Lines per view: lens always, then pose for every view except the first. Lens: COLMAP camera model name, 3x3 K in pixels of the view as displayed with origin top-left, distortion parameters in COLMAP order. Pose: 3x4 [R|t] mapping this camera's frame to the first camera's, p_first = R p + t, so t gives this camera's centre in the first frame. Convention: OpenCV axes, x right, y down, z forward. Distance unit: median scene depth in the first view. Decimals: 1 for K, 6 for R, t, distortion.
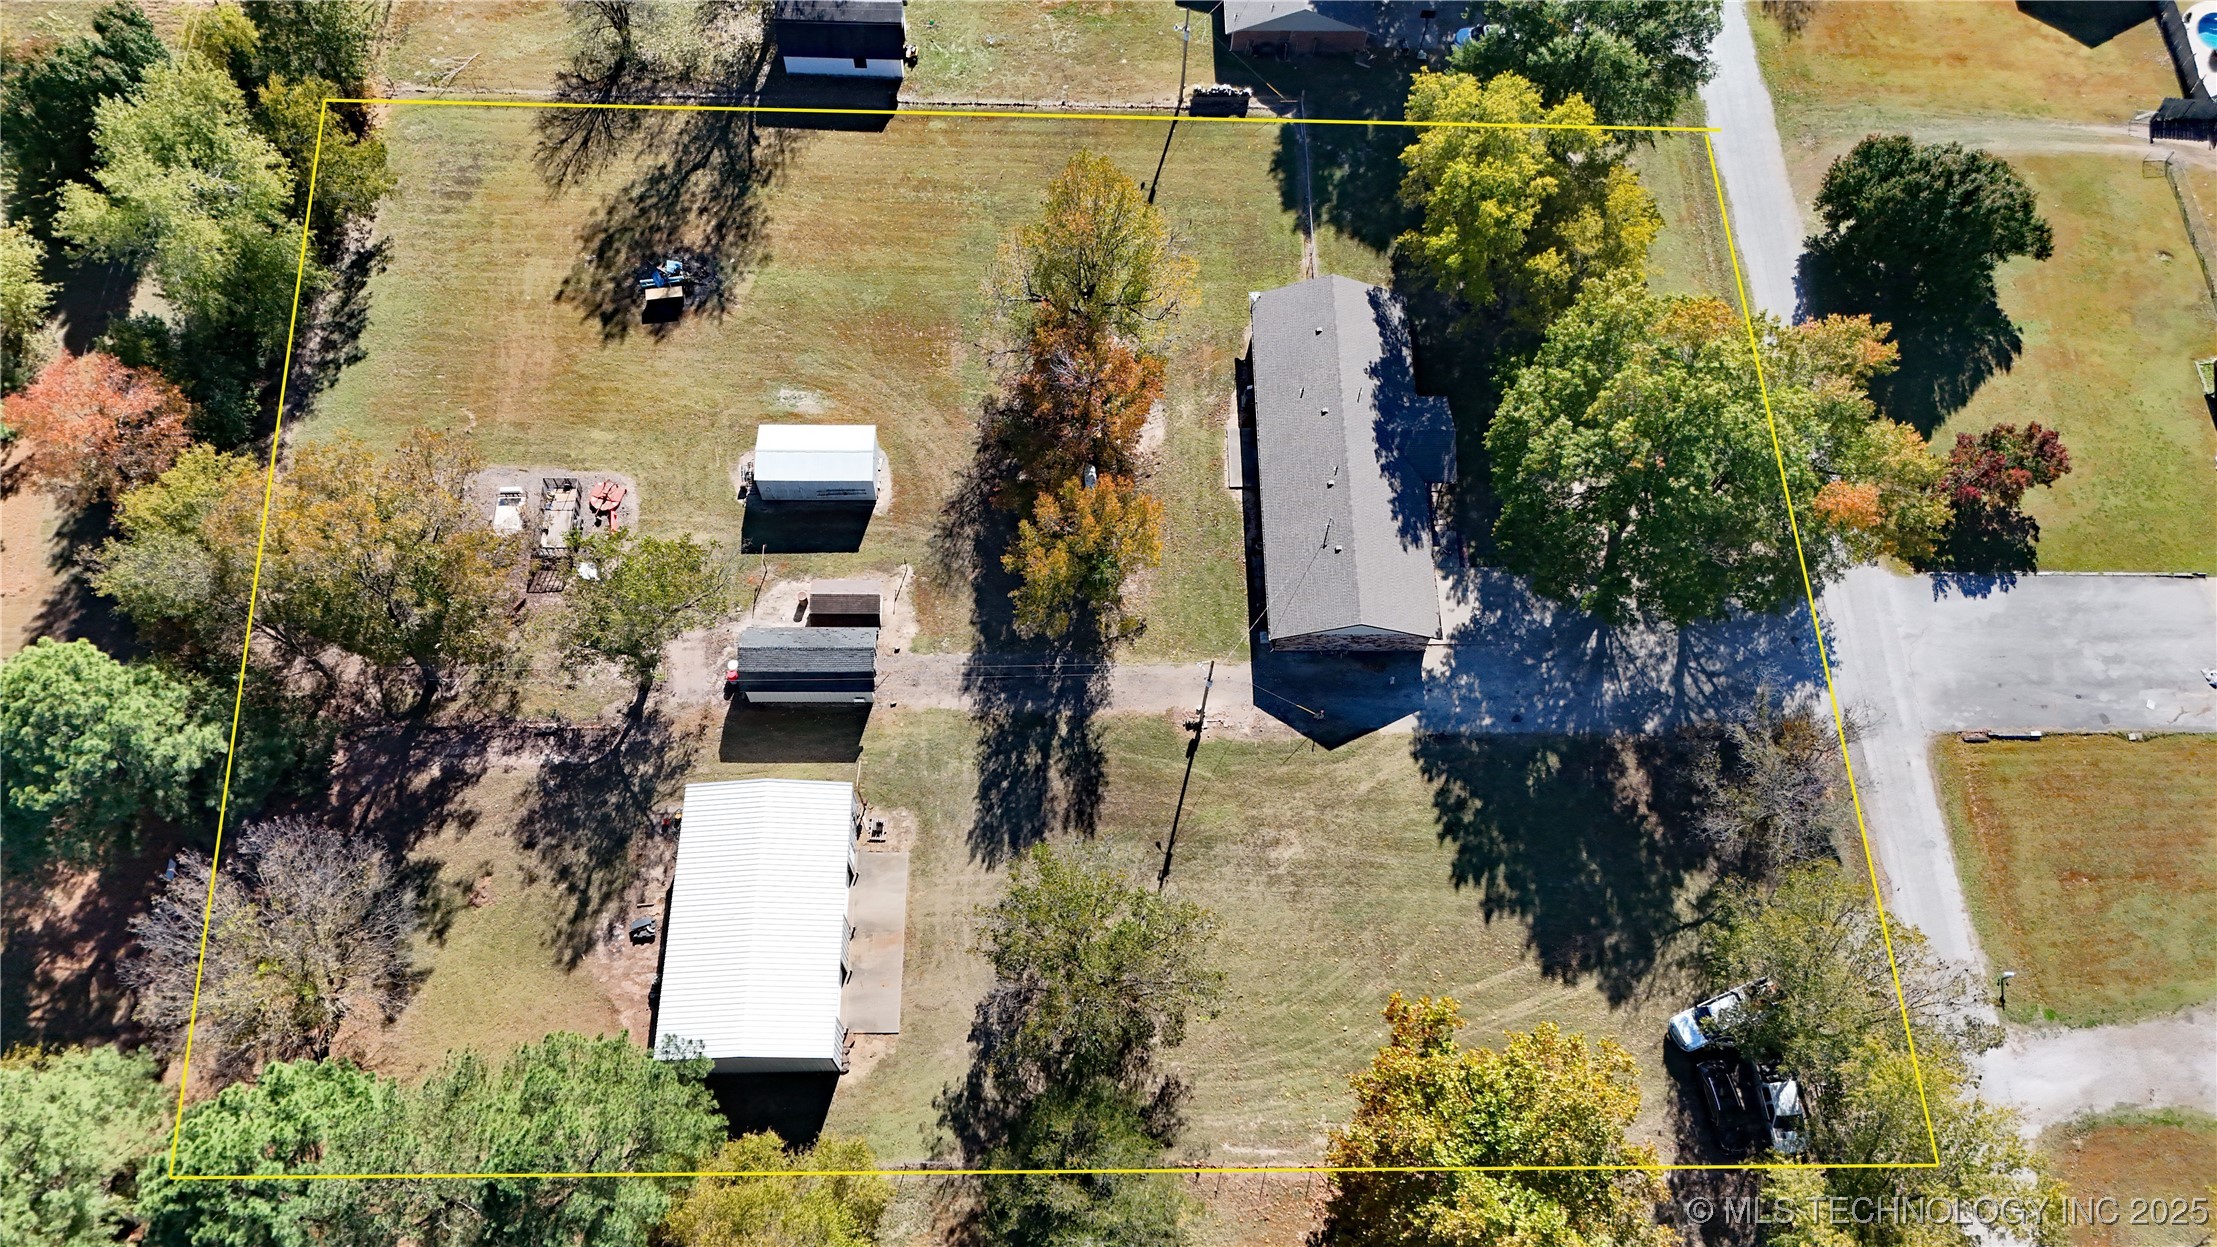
lens RADIAL K [[1608.3, 0, 1108.5], [0, 1608.3, 623.5], [0, 0, 1]] dist [0.094232, -0.106620]
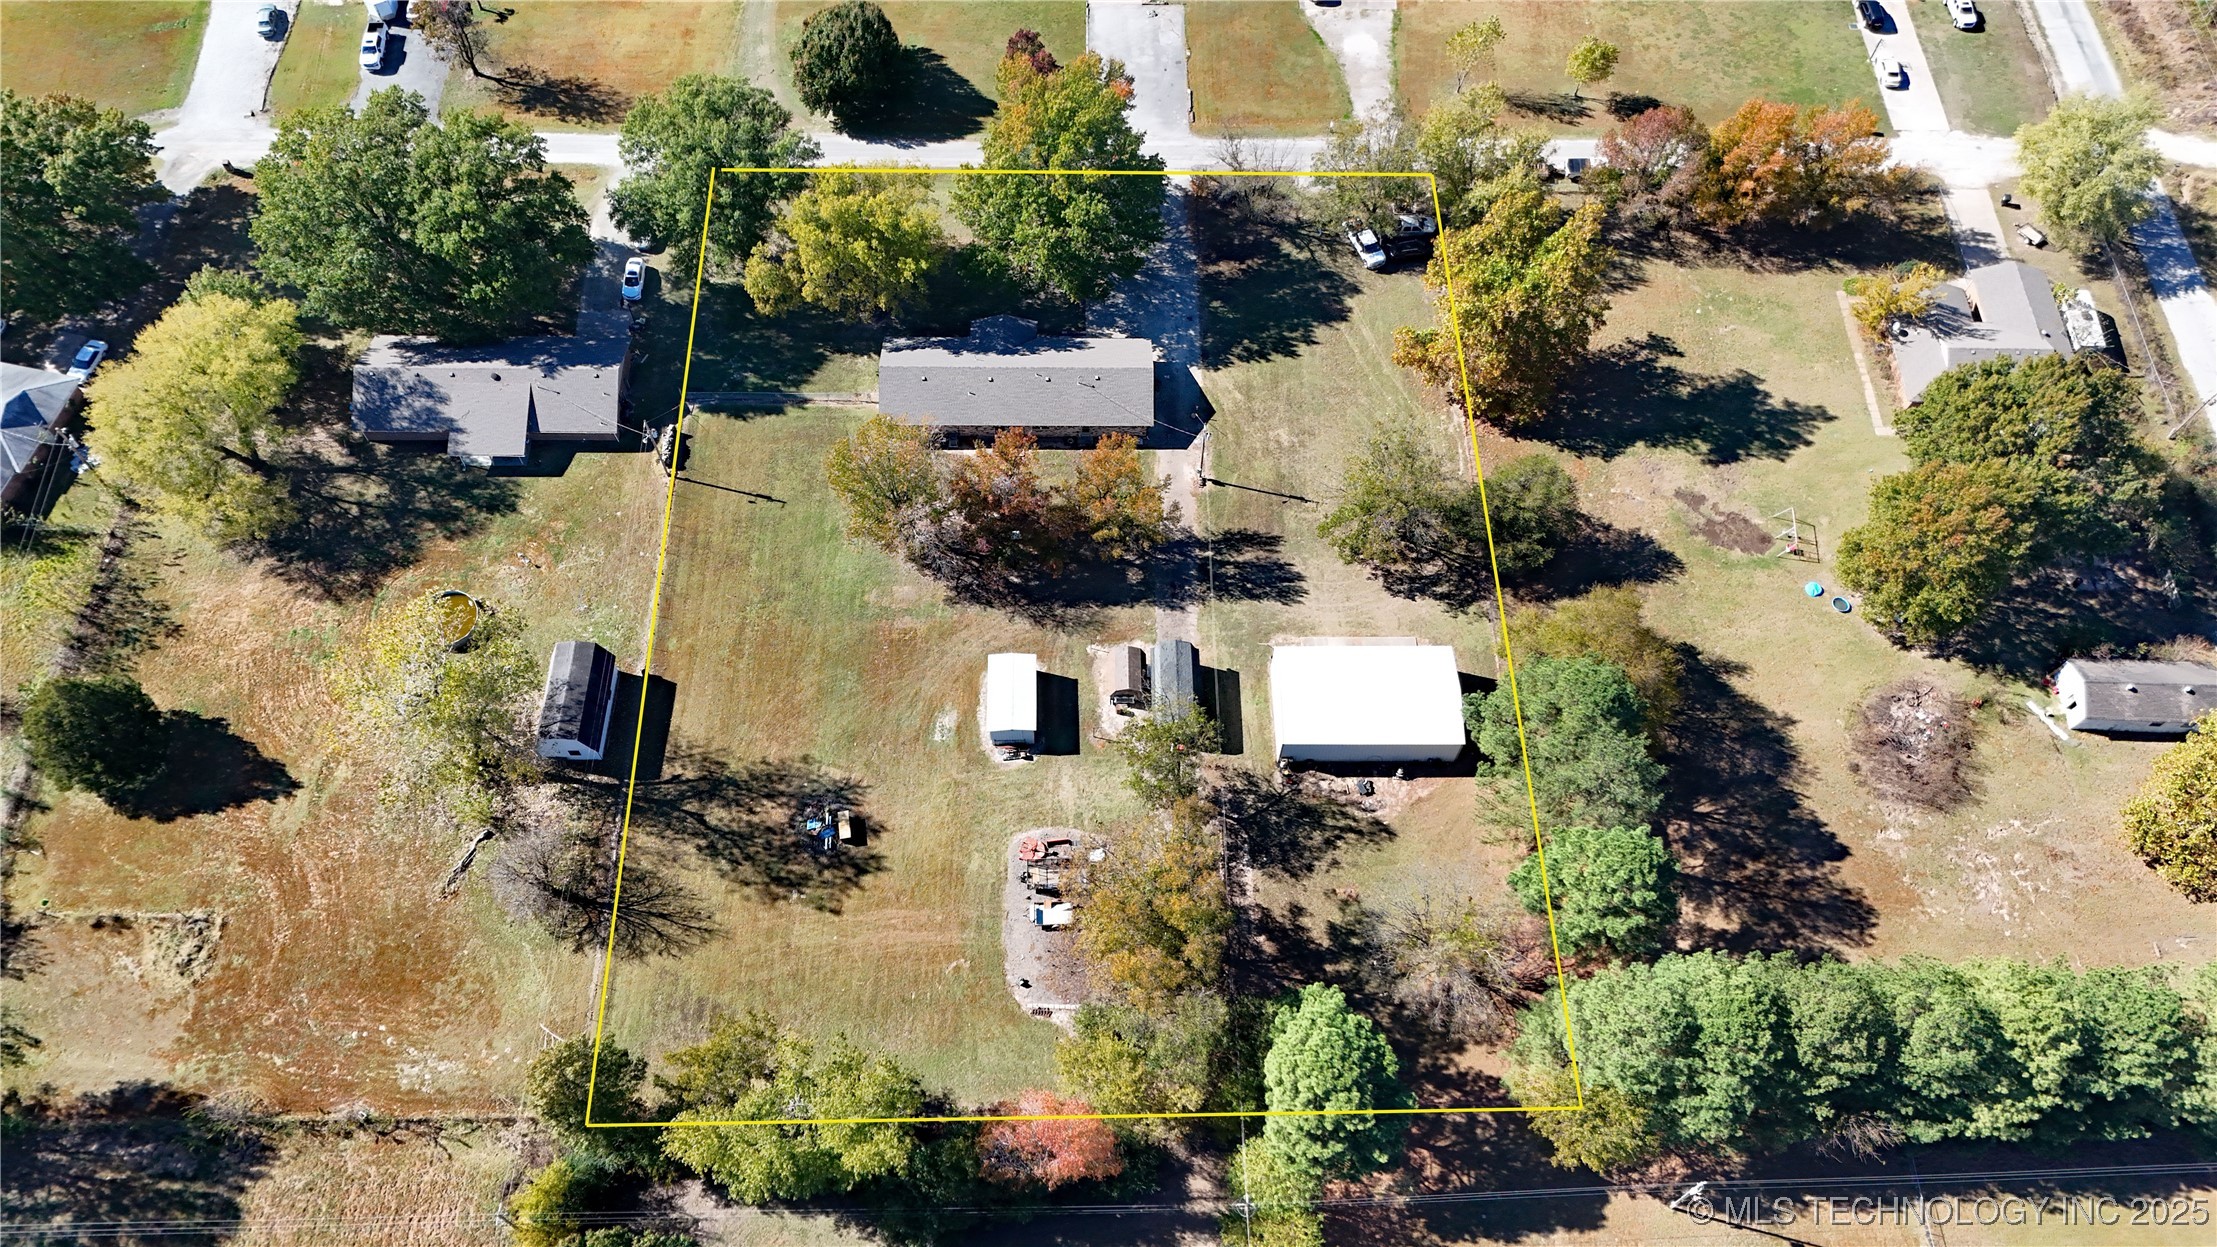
lens RADIAL K [[1608.3, 0, 1108.5], [0, 1608.3, 623.5], [0, 0, 1]] dist [0.094232, -0.106620]
pose [[-0.001469, -0.883928, 0.467621, -0.788105], [0.890248, 0.211834, 0.403219, -0.609825], [-0.455474, 0.416891, 0.786604, -0.120974]]
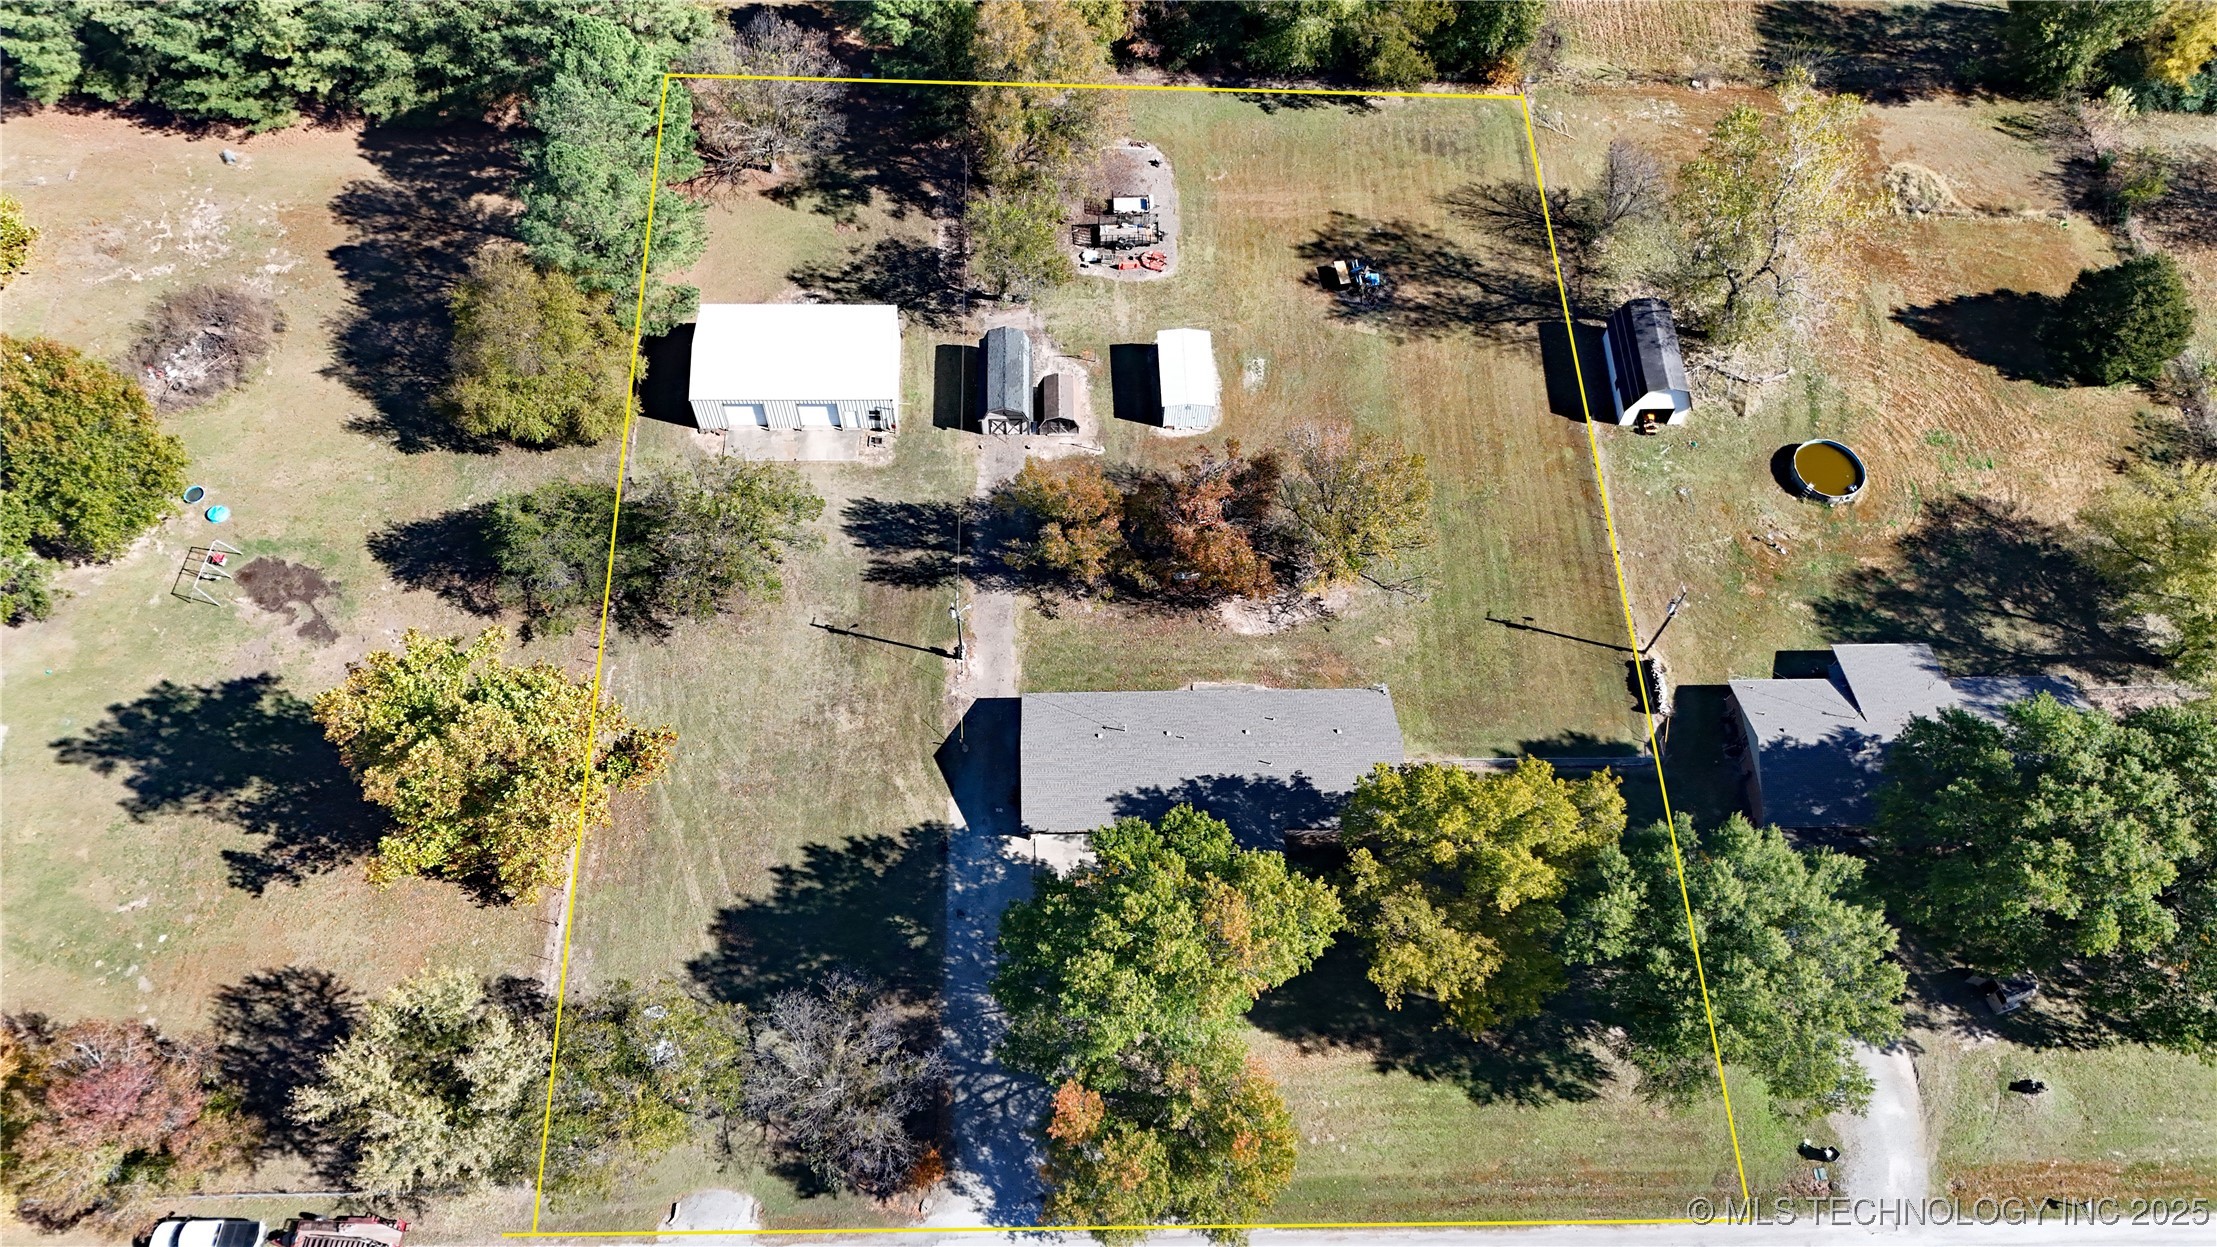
lens RADIAL K [[1618.5, 0, 1112.5], [0, 1618.5, 629.4], [0, 0, 1]] dist [0.062809, -0.037419]
pose [[0.017636, 0.858590, -0.512359, 0.650474], [-0.908521, 0.227720, 0.350332, -0.460838], [0.417466, 0.459310, 0.784064, 0.099175]]
